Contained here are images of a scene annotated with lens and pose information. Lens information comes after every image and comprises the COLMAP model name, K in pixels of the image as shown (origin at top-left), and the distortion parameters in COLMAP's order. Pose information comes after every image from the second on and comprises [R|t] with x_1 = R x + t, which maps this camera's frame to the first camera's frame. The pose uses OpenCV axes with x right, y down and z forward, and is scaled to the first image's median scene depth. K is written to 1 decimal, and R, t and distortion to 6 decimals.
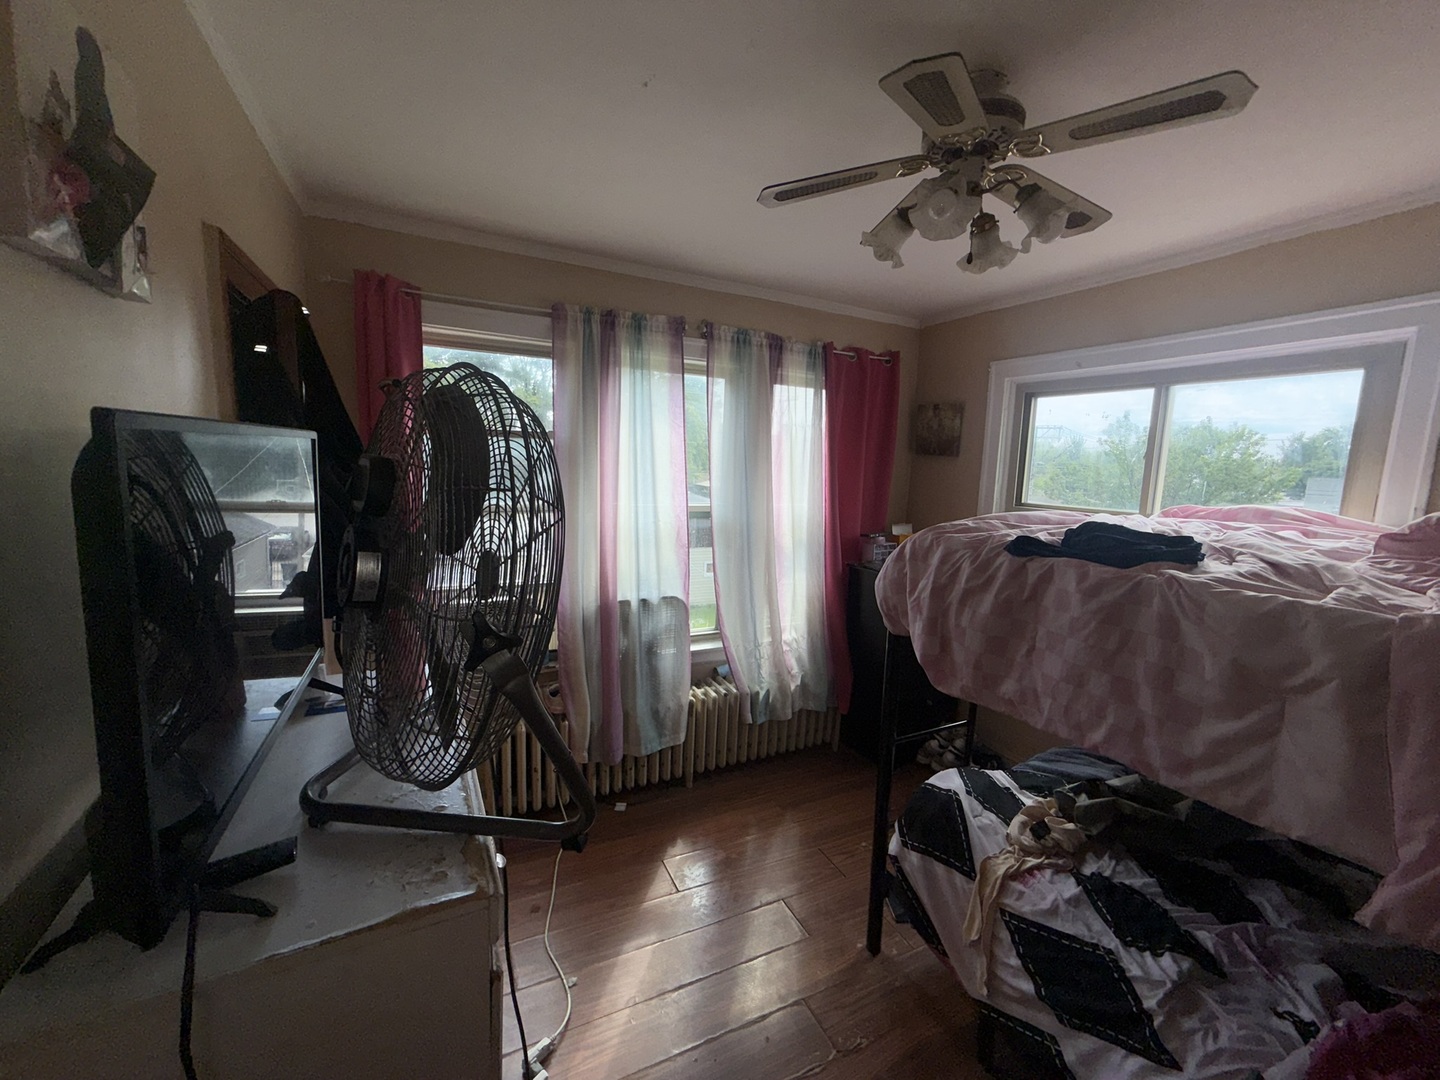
lens RADIAL K [[572.7, 0, 714.5], [0, 572.7, 539.7], [0, 0, 1]] dist [-0.001078, 0.000510]
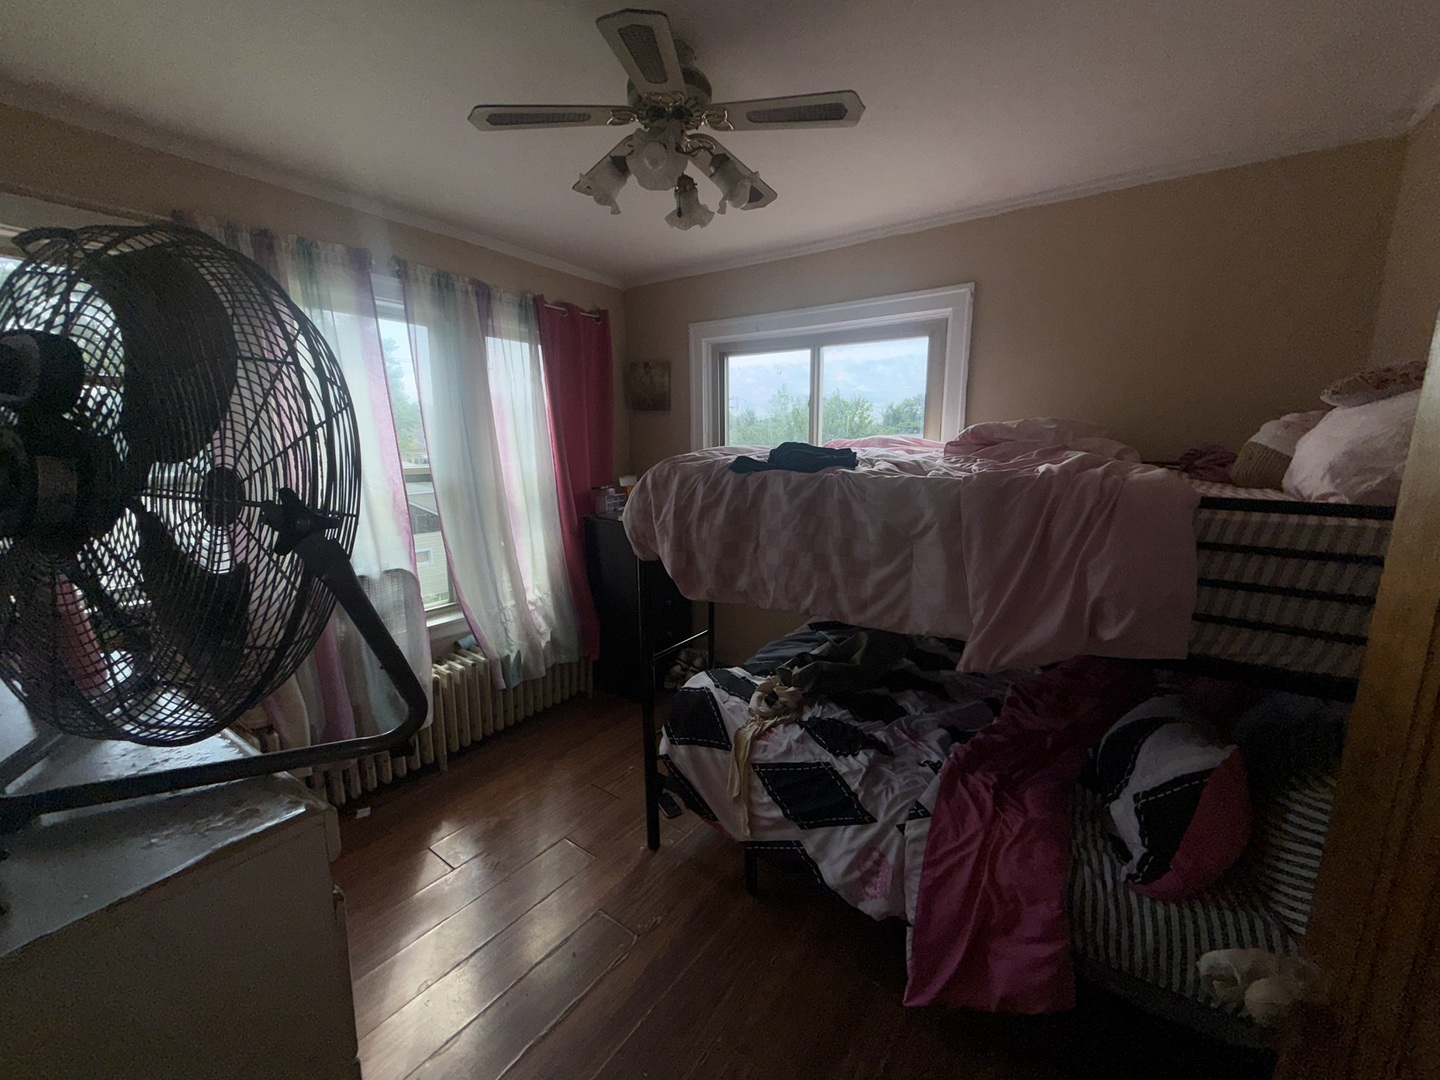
lens RADIAL K [[572.7, 0, 714.5], [0, 572.7, 539.7], [0, 0, 1]] dist [-0.001078, 0.000510]
pose [[0.879123, -0.118030, 0.461749, -0.076051], [0.096562, 0.992866, 0.069949, 0.065554], [-0.466711, -0.016906, 0.884248, -0.038730]]
